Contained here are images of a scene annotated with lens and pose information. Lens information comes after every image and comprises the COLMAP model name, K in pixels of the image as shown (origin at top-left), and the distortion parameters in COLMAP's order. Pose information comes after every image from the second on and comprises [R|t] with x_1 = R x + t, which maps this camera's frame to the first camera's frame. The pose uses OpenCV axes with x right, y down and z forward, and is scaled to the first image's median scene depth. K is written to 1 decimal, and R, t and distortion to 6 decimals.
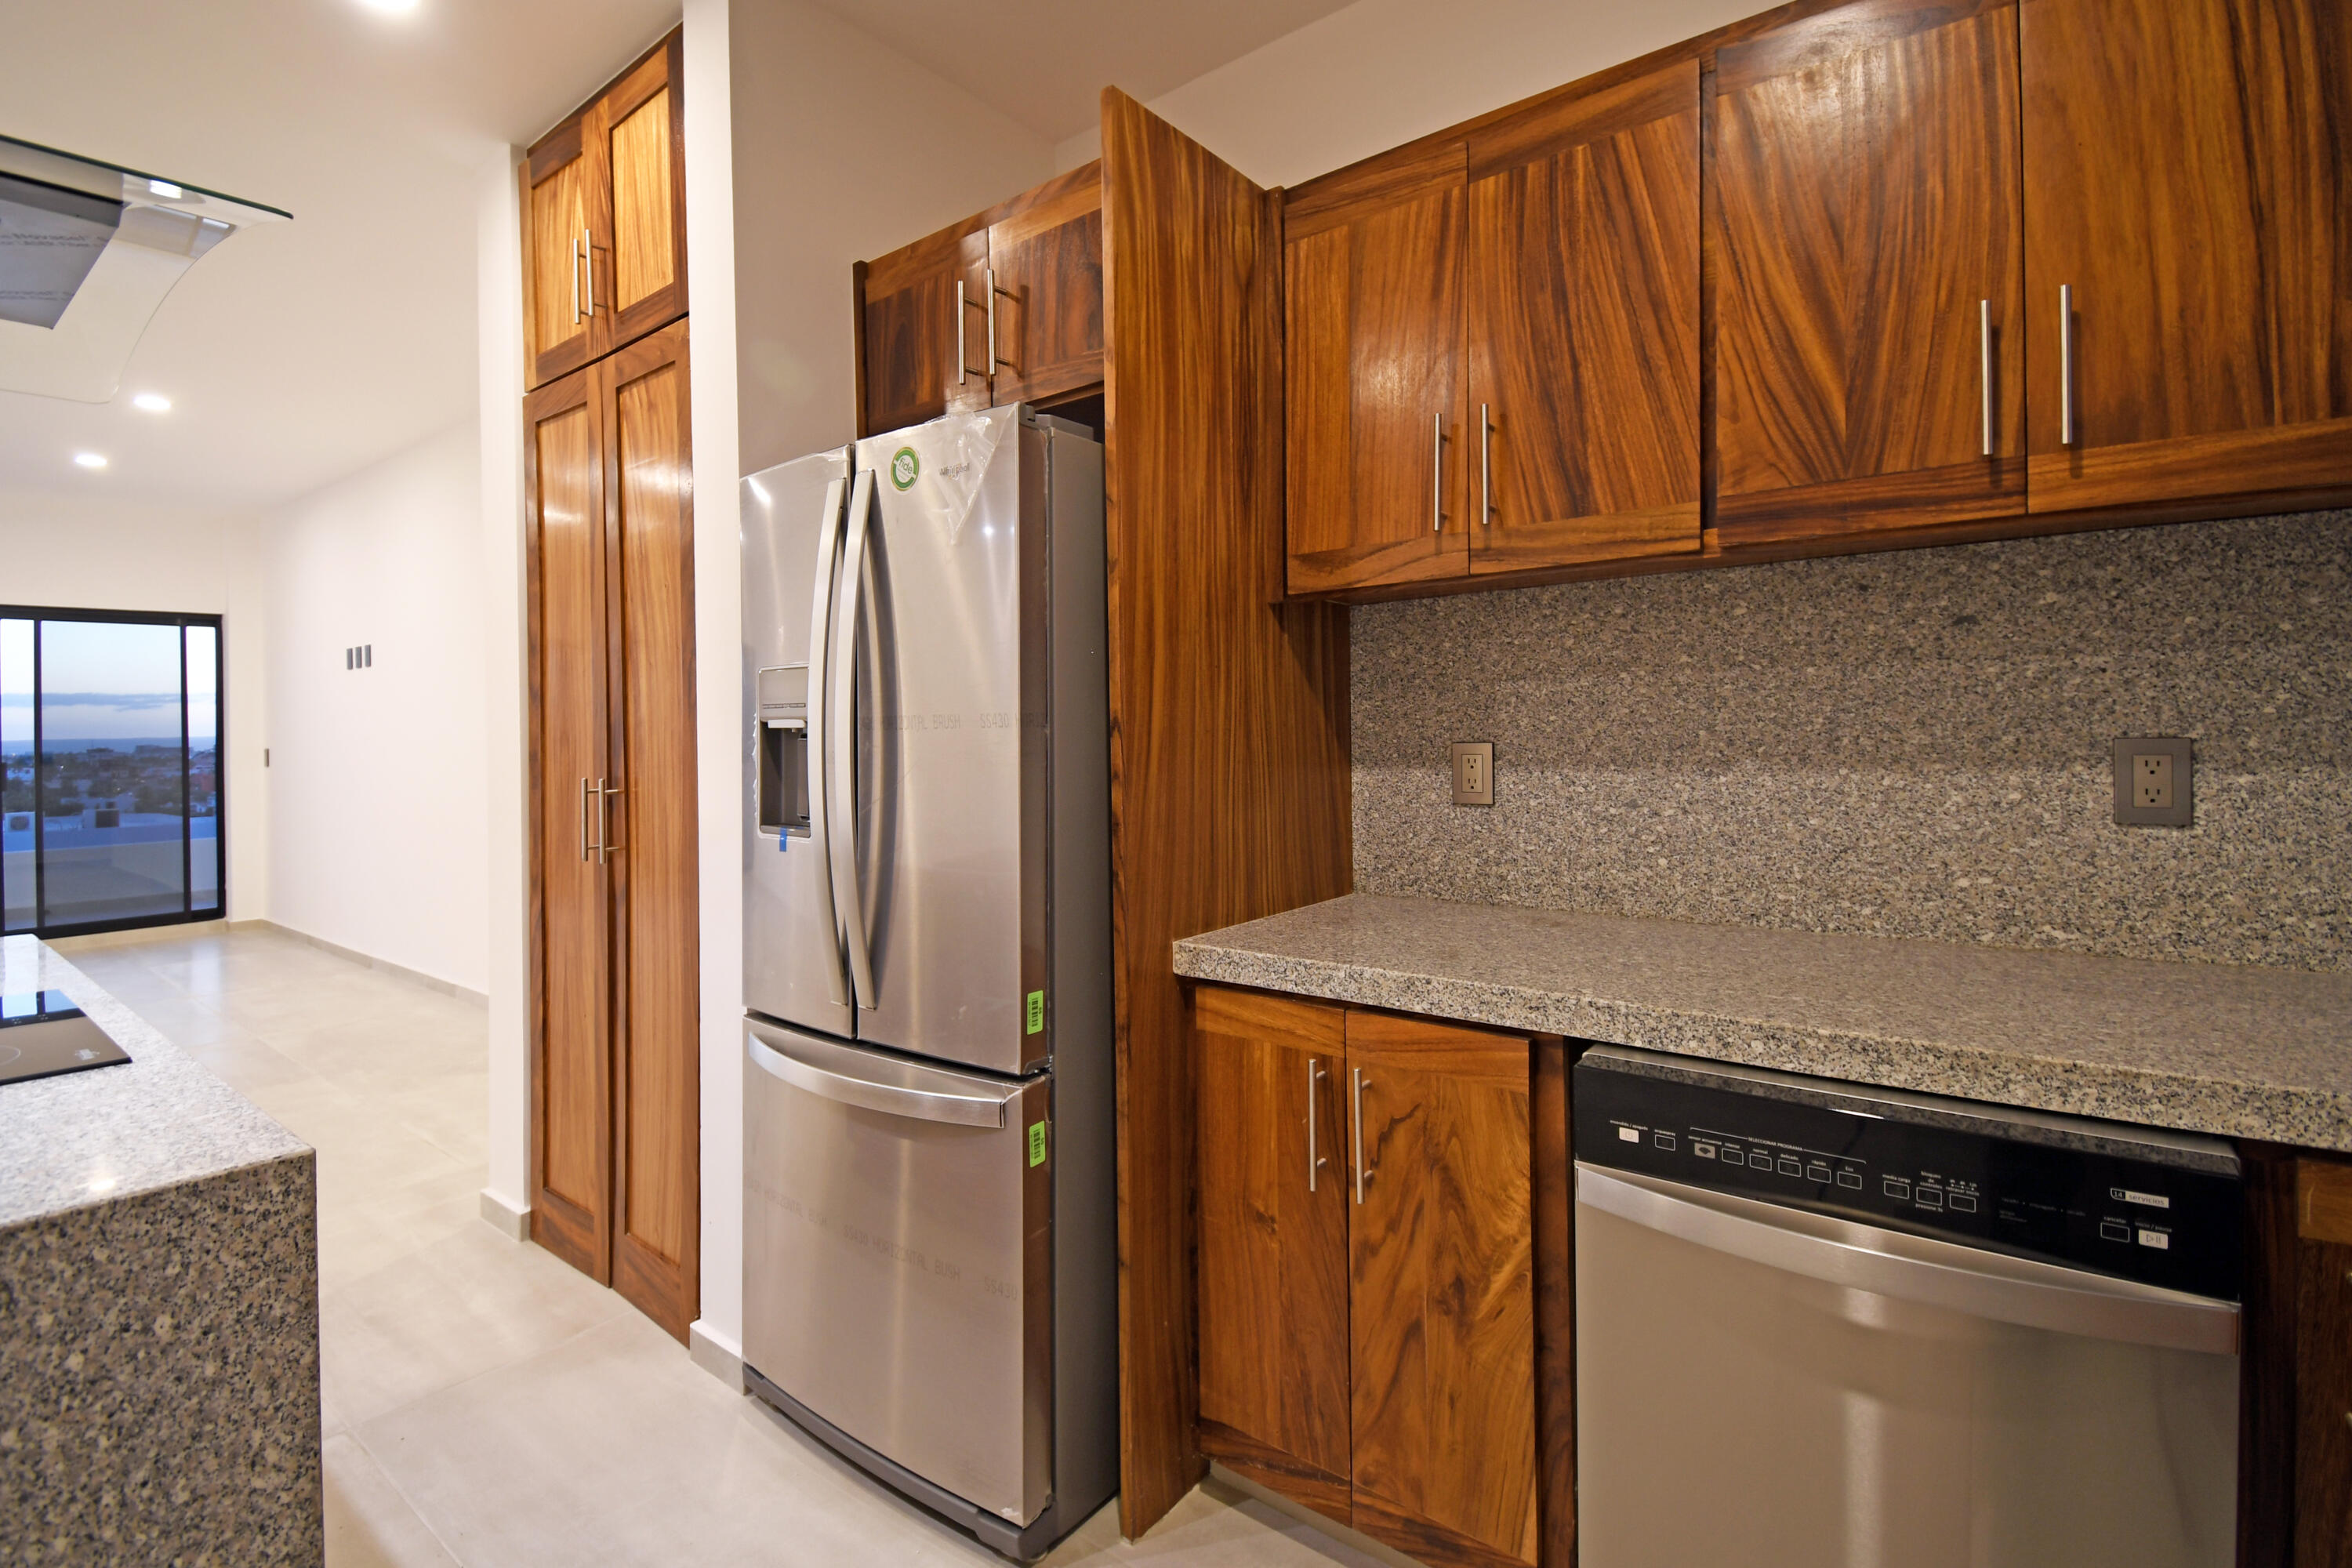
lens RADIAL K [[1055.9, 0, 1135.6], [0, 1055.9, 725.6], [0, 0, 1]] dist [0.020290, -0.017803]
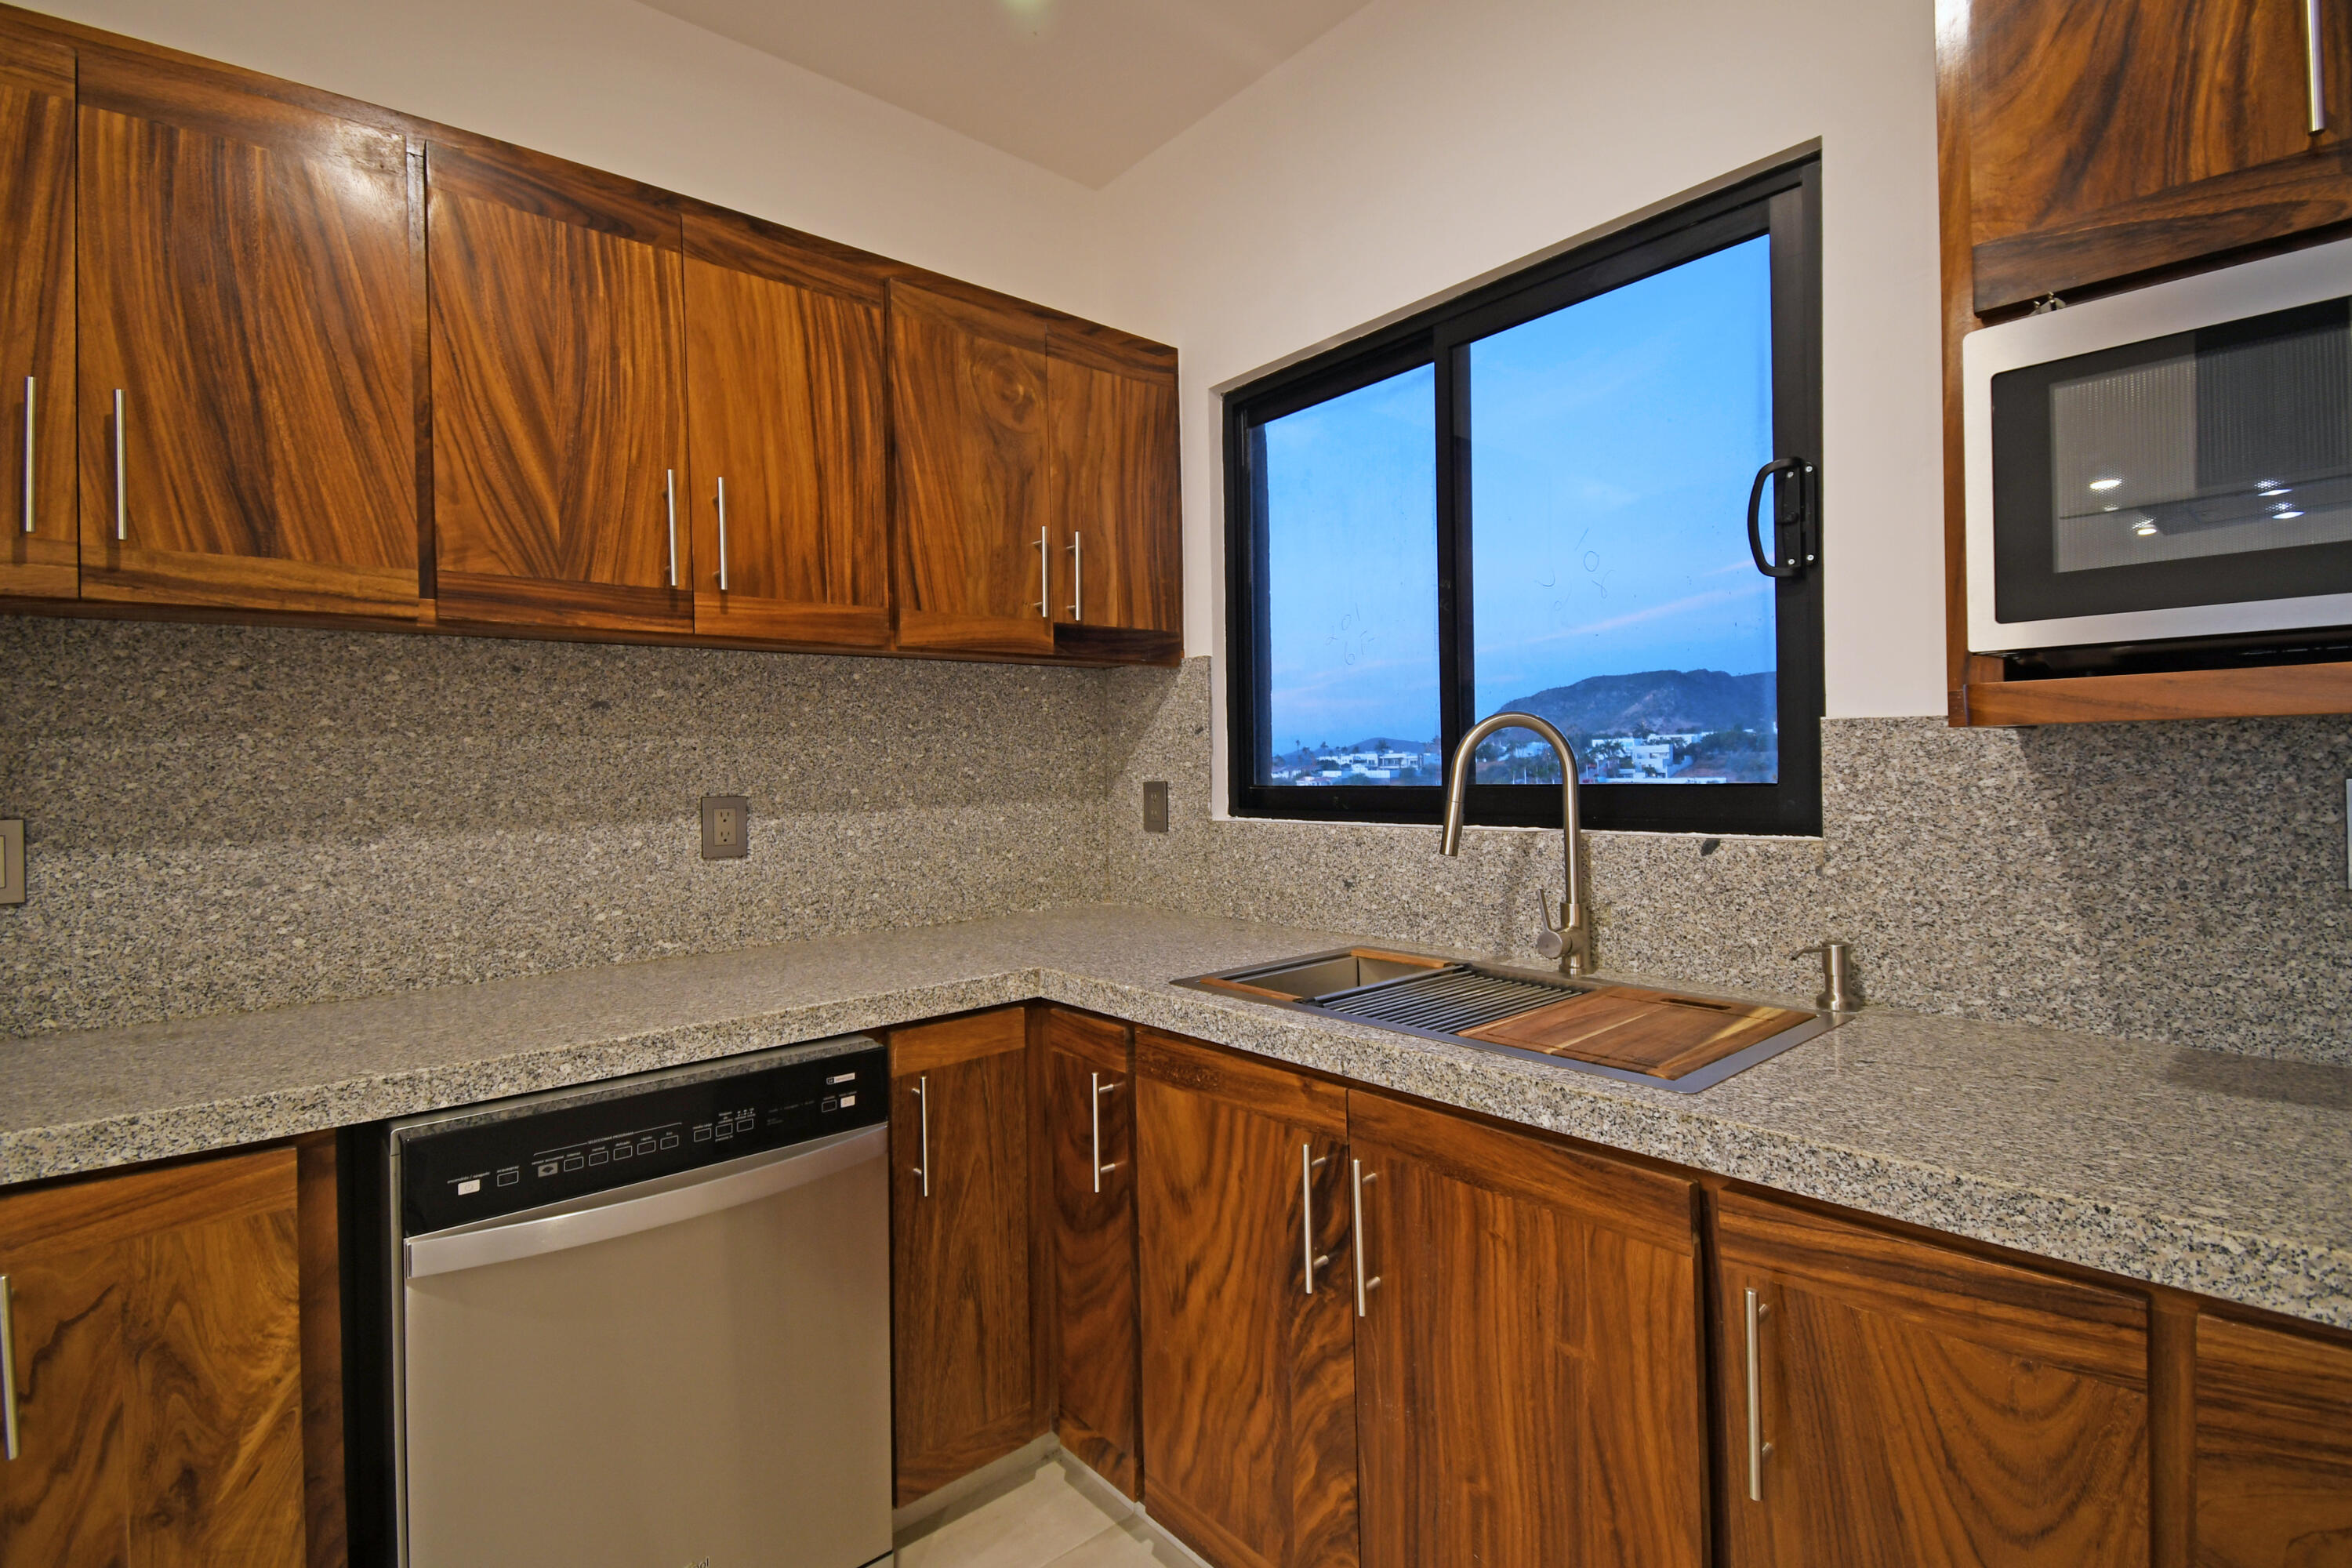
lens RADIAL K [[1056.1, 0, 1172.5], [0, 1056.1, 763.0], [0, 0, 1]] dist [0.004418, -0.016171]
pose [[0.239066, 0.016758, 0.970859, -0.273447], [0.012917, 0.999708, -0.020437, 0.002621], [-0.970917, 0.017426, 0.238780, 0.062664]]
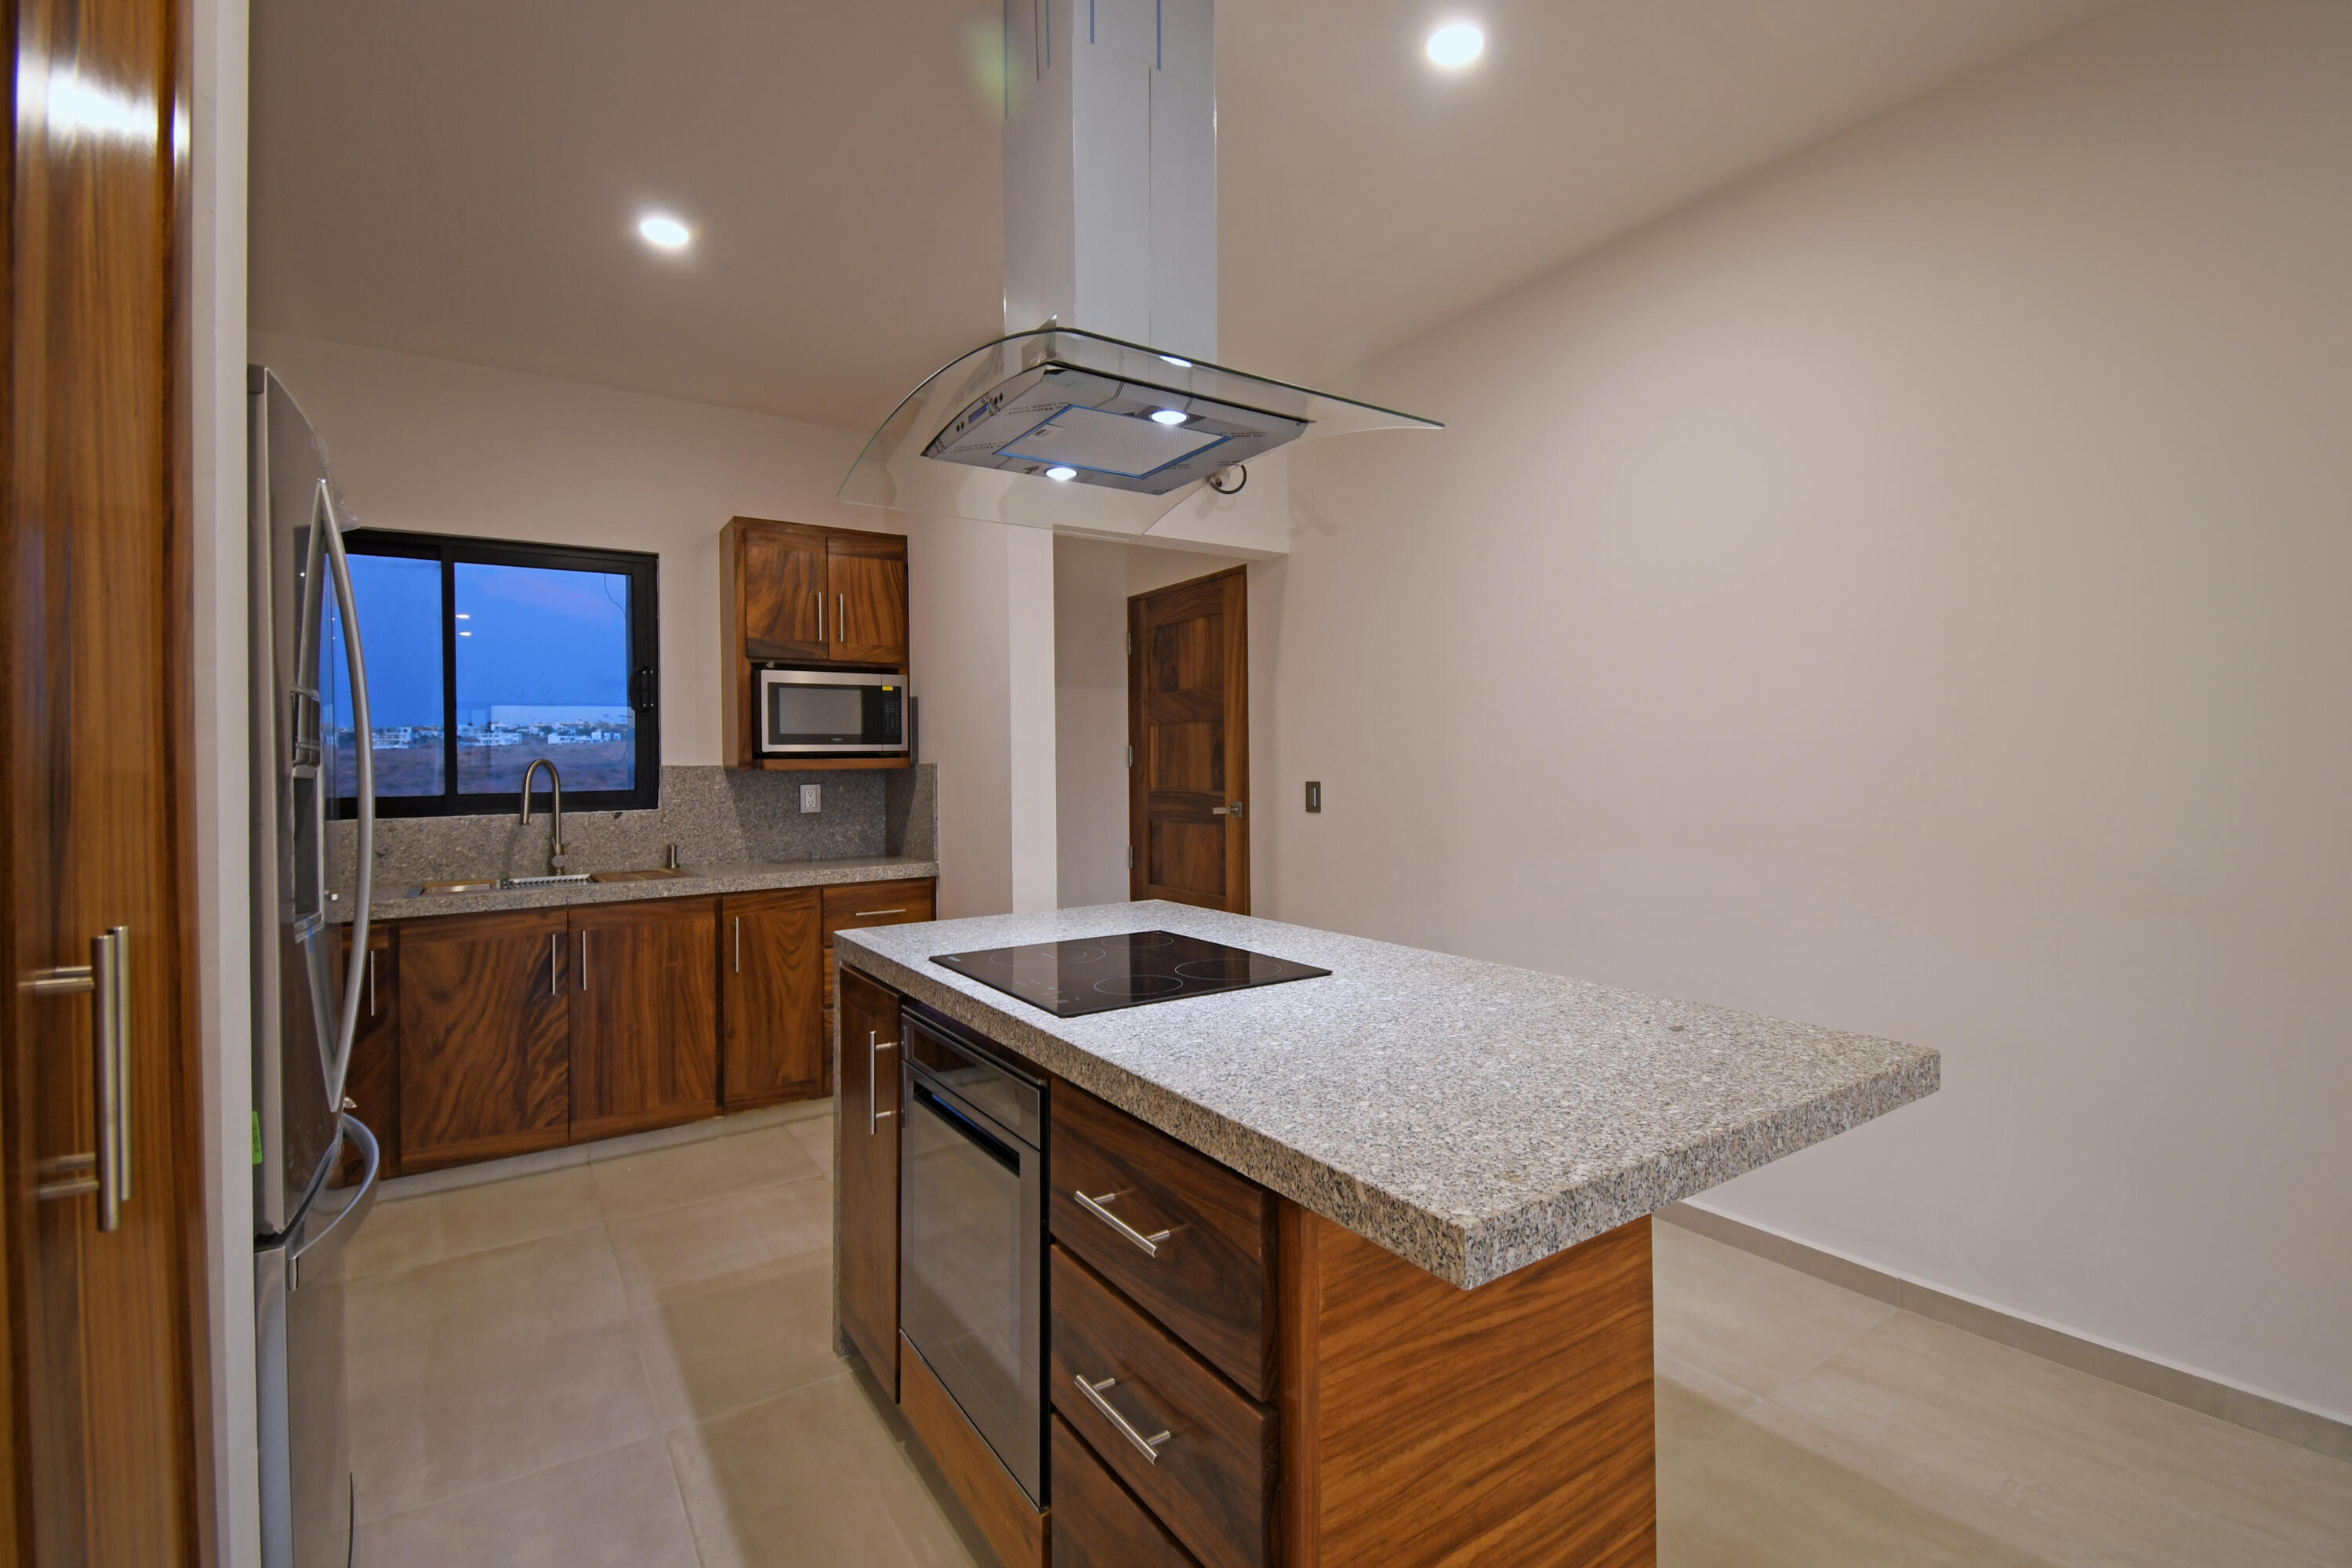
lens RADIAL K [[1066.8, 0, 1263.7], [0, 1066.8, 733.4], [0, 0, 1]] dist [0.003202, 0.000004]
pose [[-0.954365, 0.044358, 0.295329, -1.474820], [0.033754, 0.998593, -0.040908, 0.030525], [-0.296728, -0.029072, -0.954519, 1.885652]]
